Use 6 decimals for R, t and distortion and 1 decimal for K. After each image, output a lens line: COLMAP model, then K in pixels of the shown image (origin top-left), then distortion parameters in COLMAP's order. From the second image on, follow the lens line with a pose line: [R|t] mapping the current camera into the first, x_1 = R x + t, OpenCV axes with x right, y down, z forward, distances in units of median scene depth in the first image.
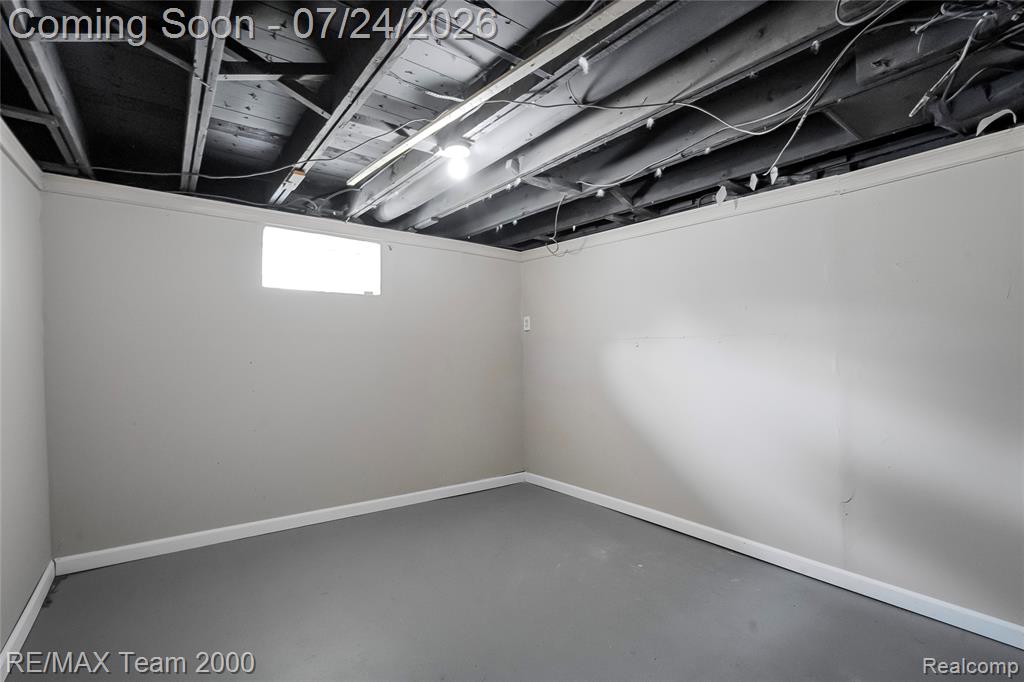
lens RADIAL K [[473.9, 0, 511.9], [0, 473.9, 363.9], [0, 0, 1]] dist [0.001085, 0.000124]
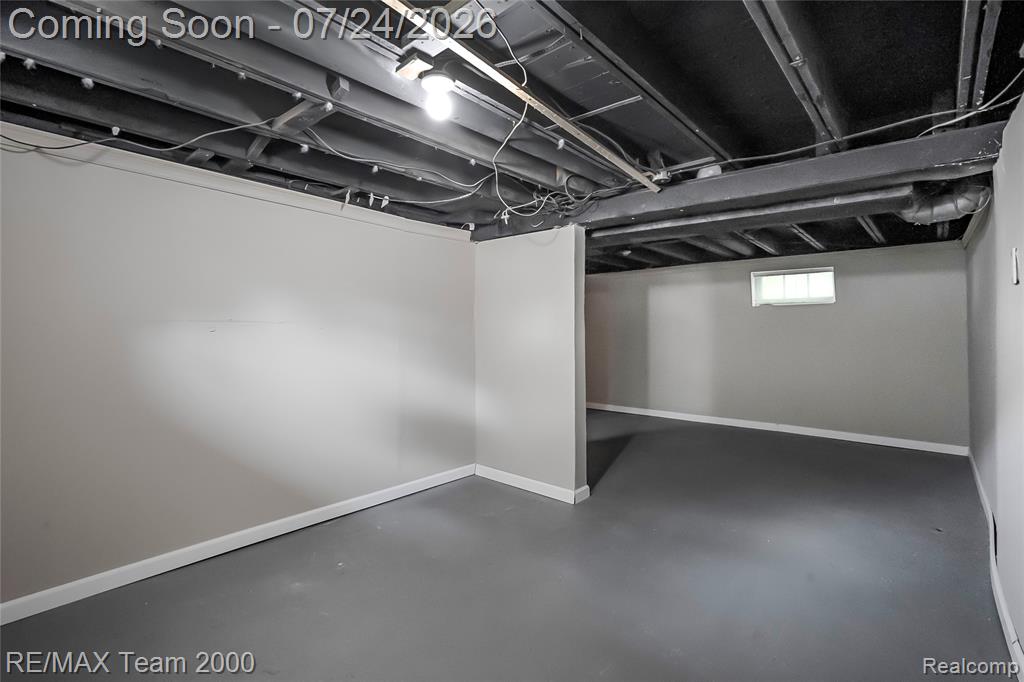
lens RADIAL K [[472.6, 0, 509.6], [0, 472.6, 323.1], [0, 0, 1]] dist [0.001371, -0.000024]
pose [[-0.204091, 0.017361, 0.978798, -0.726625], [0.023377, 0.999644, -0.012857, -0.034363], [-0.978673, 0.020257, -0.204424, 0.854757]]
